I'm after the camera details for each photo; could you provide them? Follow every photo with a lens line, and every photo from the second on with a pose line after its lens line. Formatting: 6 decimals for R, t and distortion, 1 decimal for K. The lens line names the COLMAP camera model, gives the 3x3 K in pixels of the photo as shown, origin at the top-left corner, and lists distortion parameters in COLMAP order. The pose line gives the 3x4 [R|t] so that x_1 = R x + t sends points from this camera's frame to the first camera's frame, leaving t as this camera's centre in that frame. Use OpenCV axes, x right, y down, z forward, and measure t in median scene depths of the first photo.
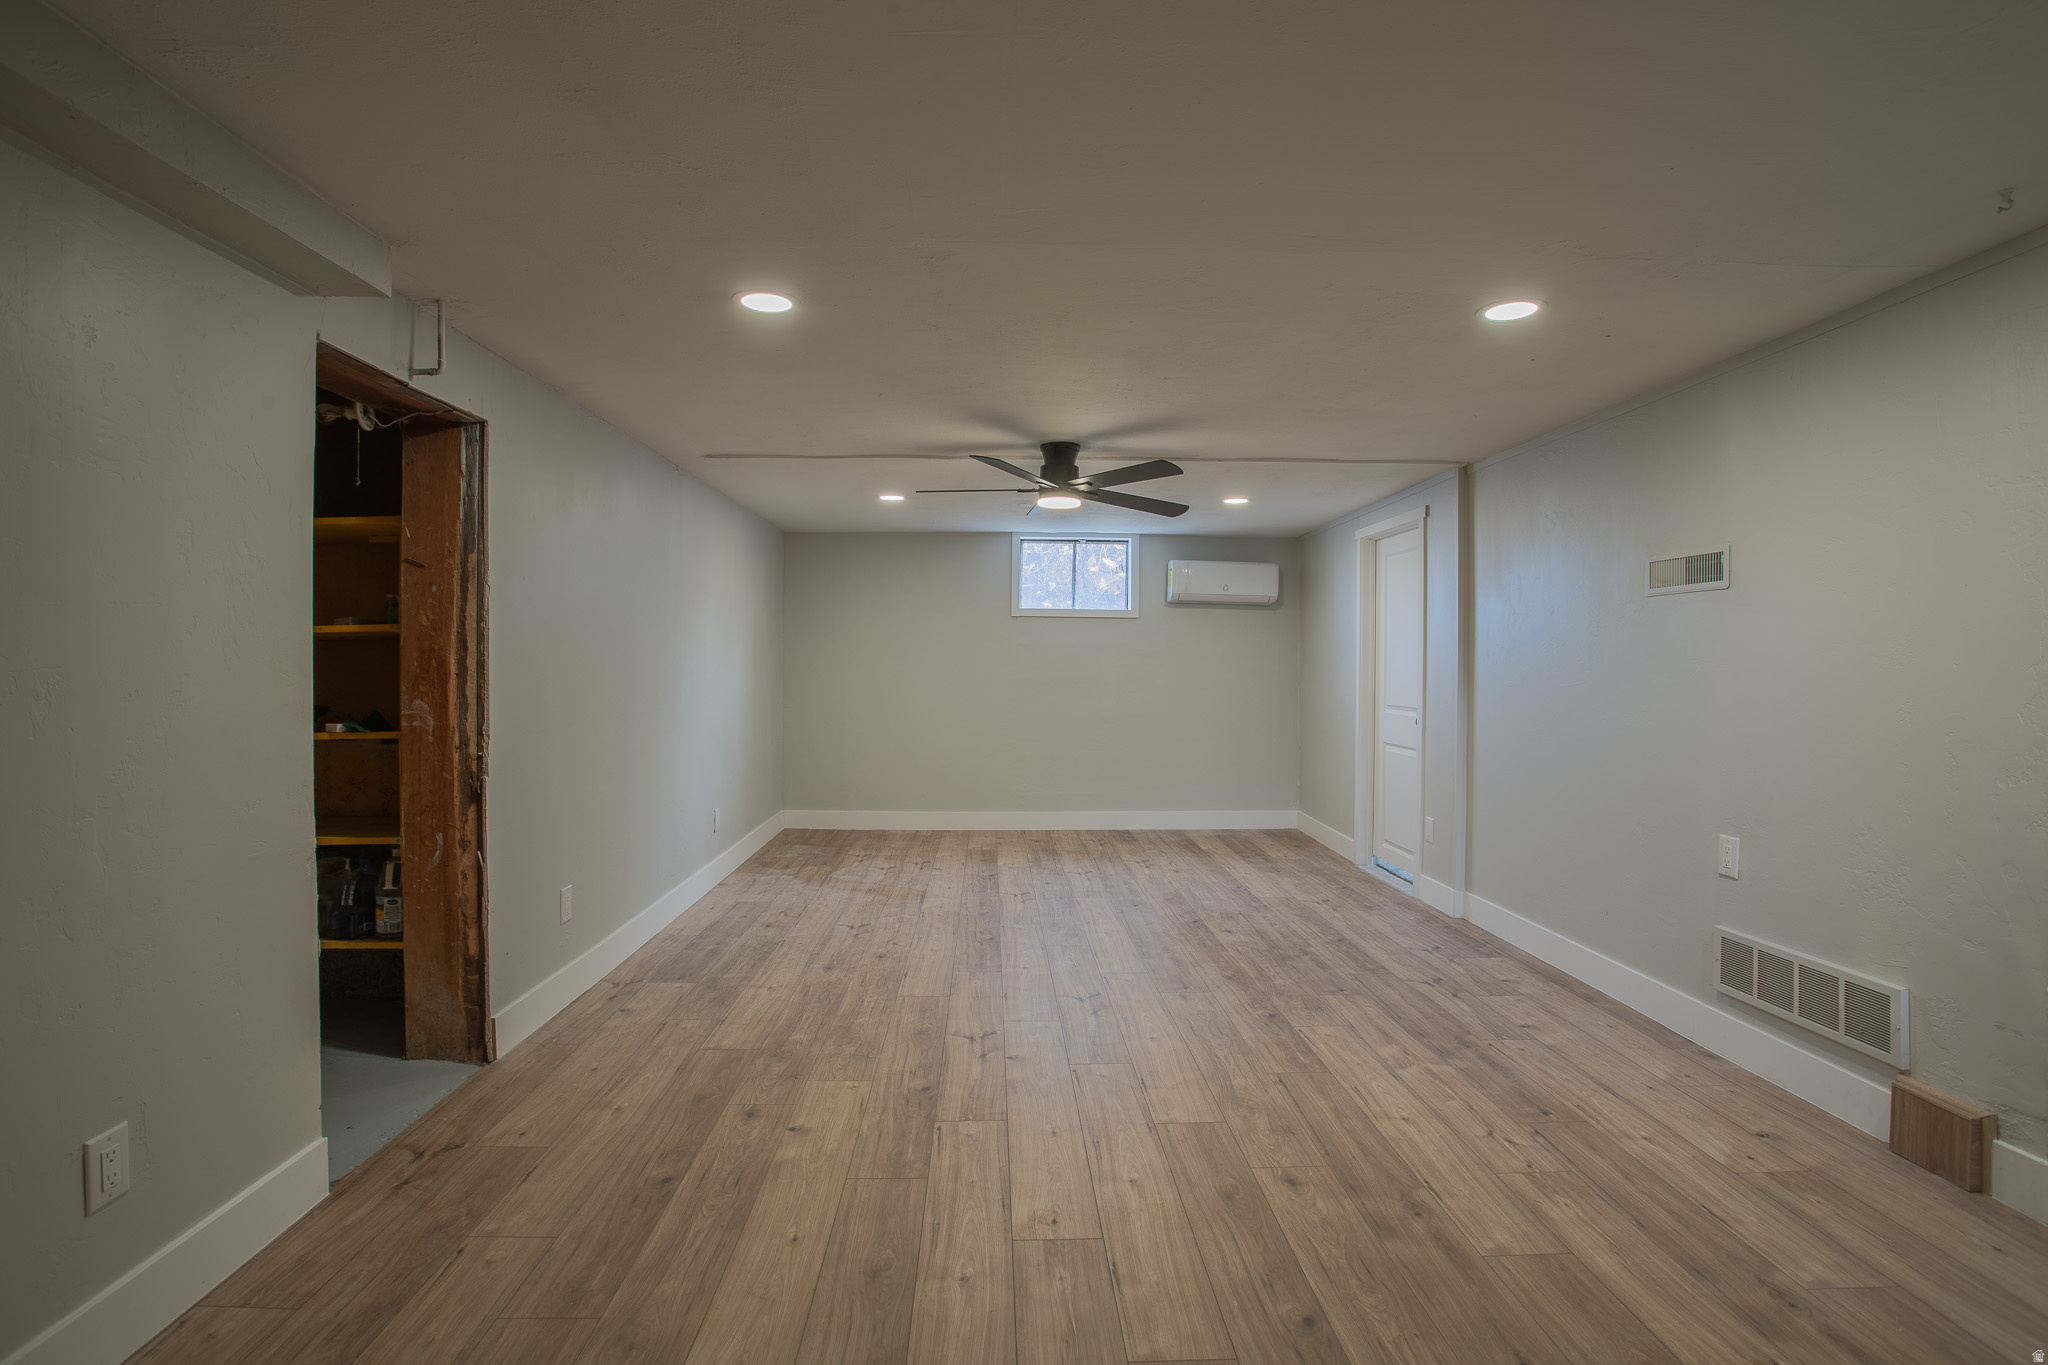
lens RADIAL K [[1005.8, 0, 1018.2], [0, 1005.8, 673.9], [0, 0, 1]] dist [-0.073727, 0.031084]
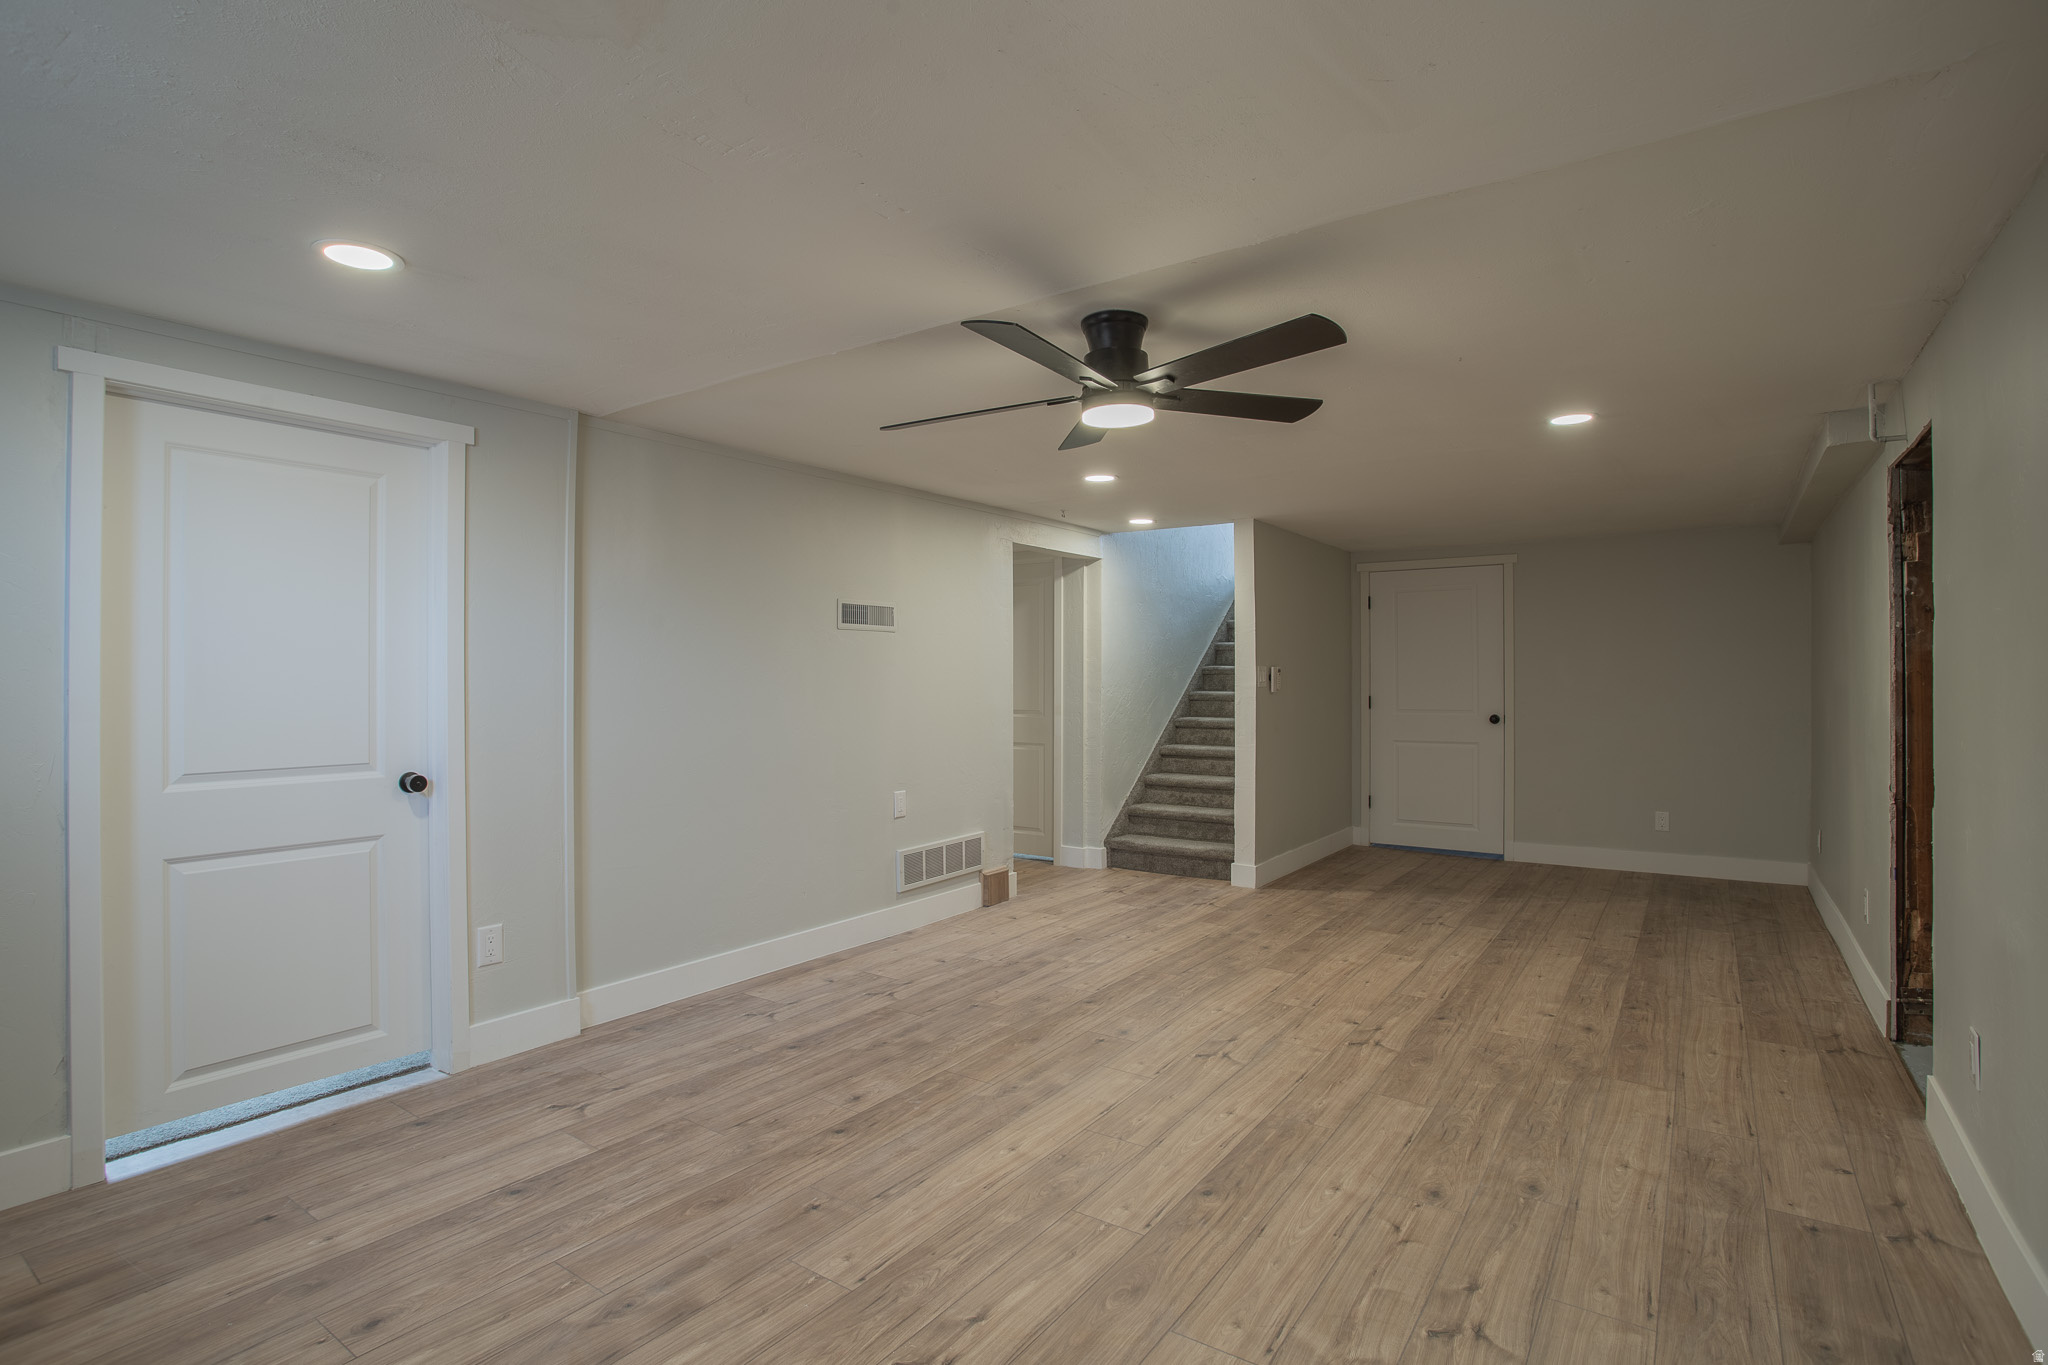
lens RADIAL K [[1005.8, 0, 1018.2], [0, 1005.8, 673.9], [0, 0, 1]] dist [-0.073727, 0.031084]
pose [[-0.802397, 0.002051, 0.596787, -0.357235], [0.005675, 0.999975, 0.004193, -0.025576], [-0.596764, 0.006751, -0.802389, 2.022642]]
